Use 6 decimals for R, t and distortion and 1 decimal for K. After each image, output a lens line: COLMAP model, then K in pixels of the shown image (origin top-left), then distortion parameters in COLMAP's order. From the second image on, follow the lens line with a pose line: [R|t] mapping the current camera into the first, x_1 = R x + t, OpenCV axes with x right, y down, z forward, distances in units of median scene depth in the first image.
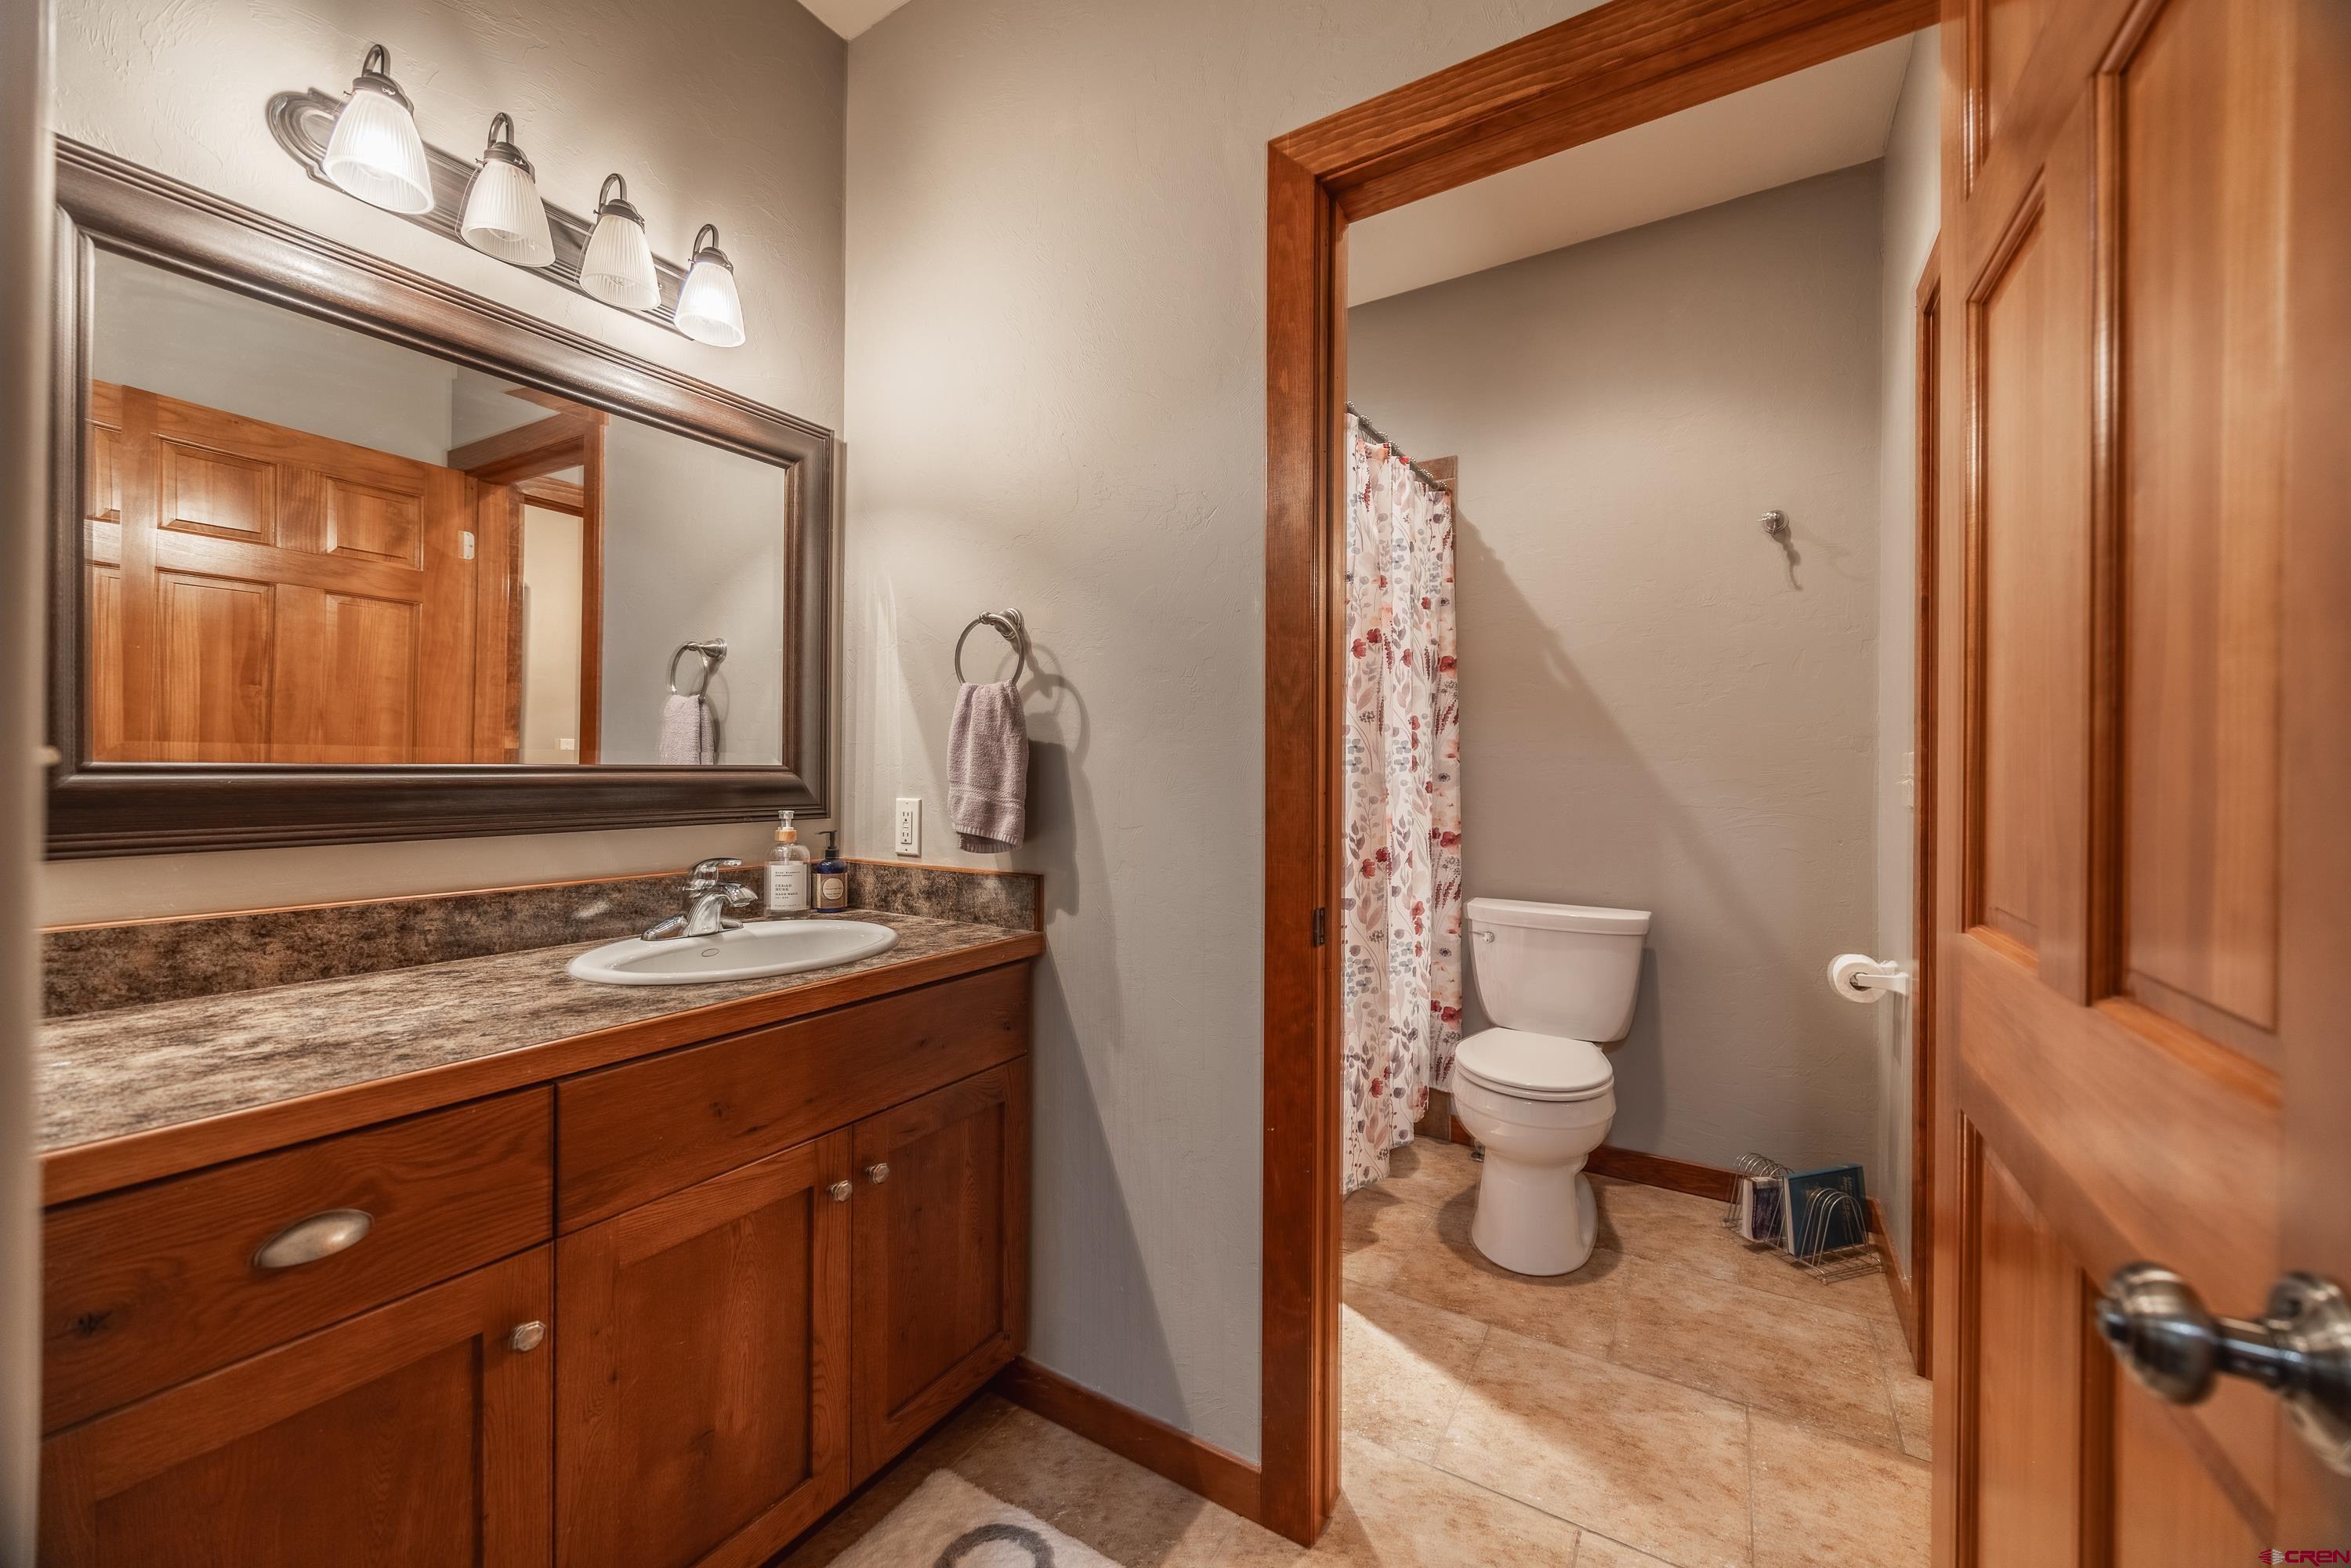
lens RADIAL K [[890.6, 0, 1173.7], [0, 890.6, 776.8], [0, 0, 1]] dist [-0.002783, -0.000071]
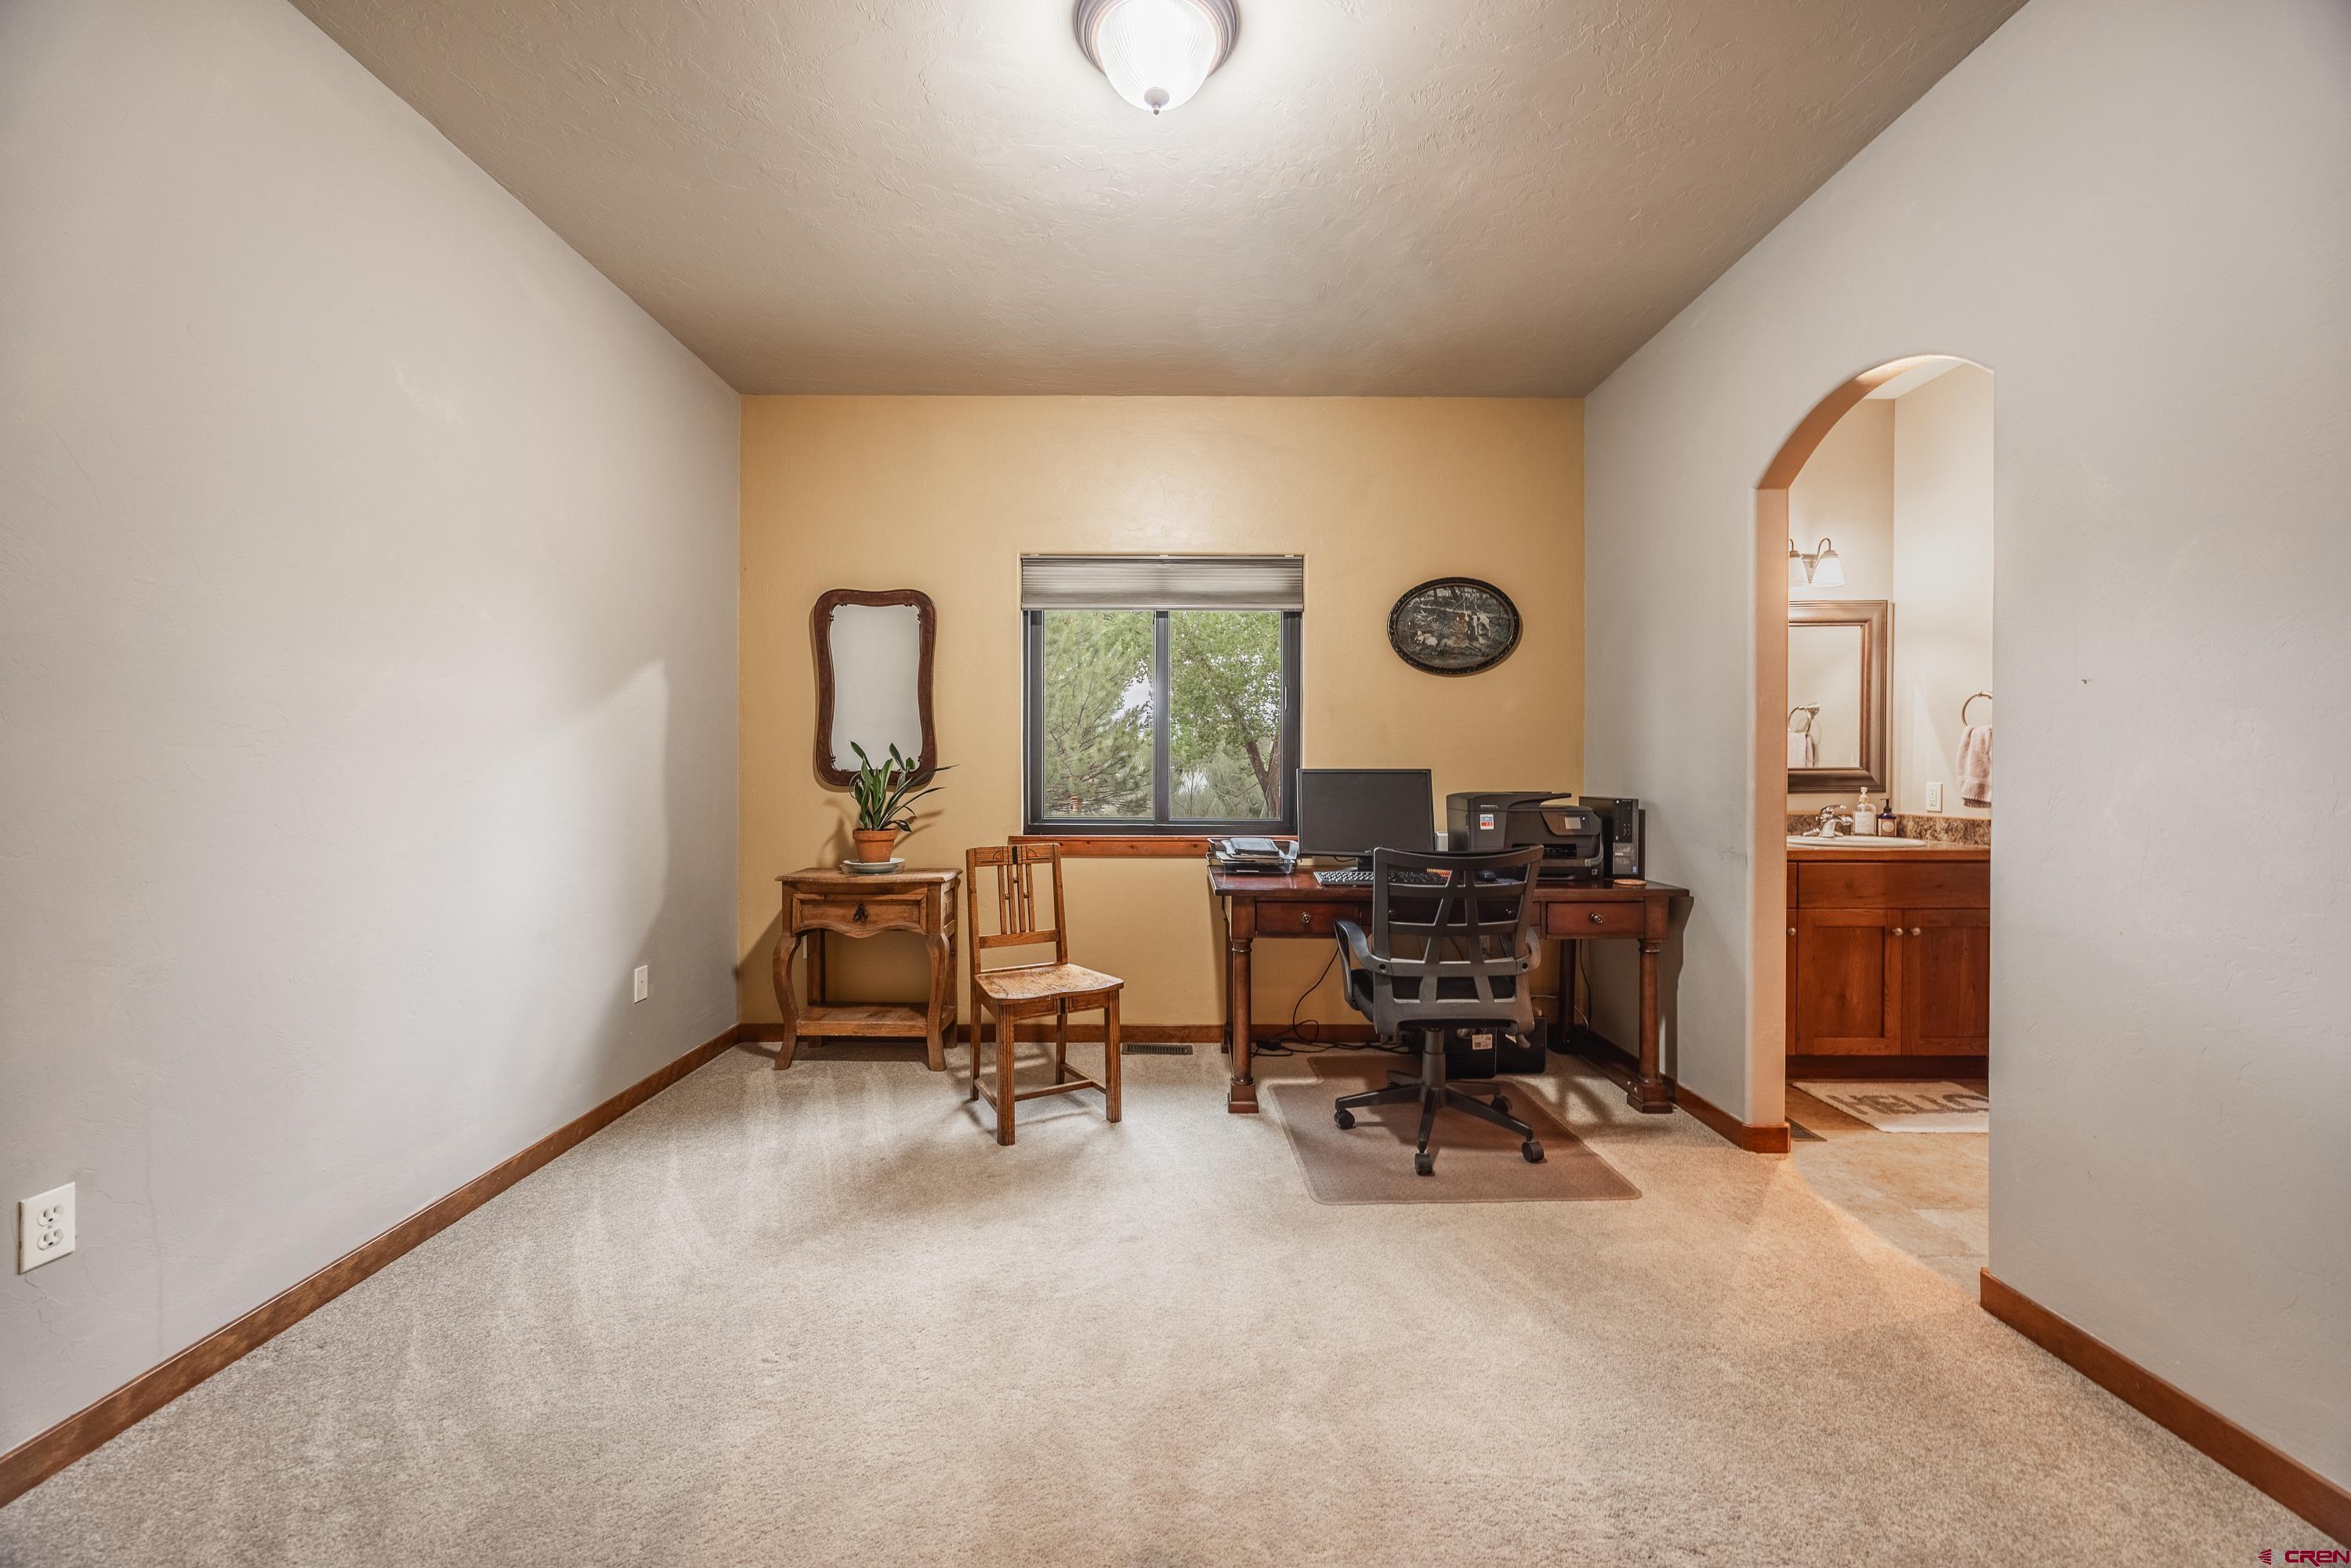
lens RADIAL K [[890.6, 0, 1173.3], [0, 890.6, 780.6], [0, 0, 1]] dist [-0.002783, -0.000071]
pose [[0.526788, -0.000345, -0.849996, 0.515558], [0.000731, 1.000000, 0.000047, 0.018617], [0.849996, -0.000646, 0.526788, -1.557076]]
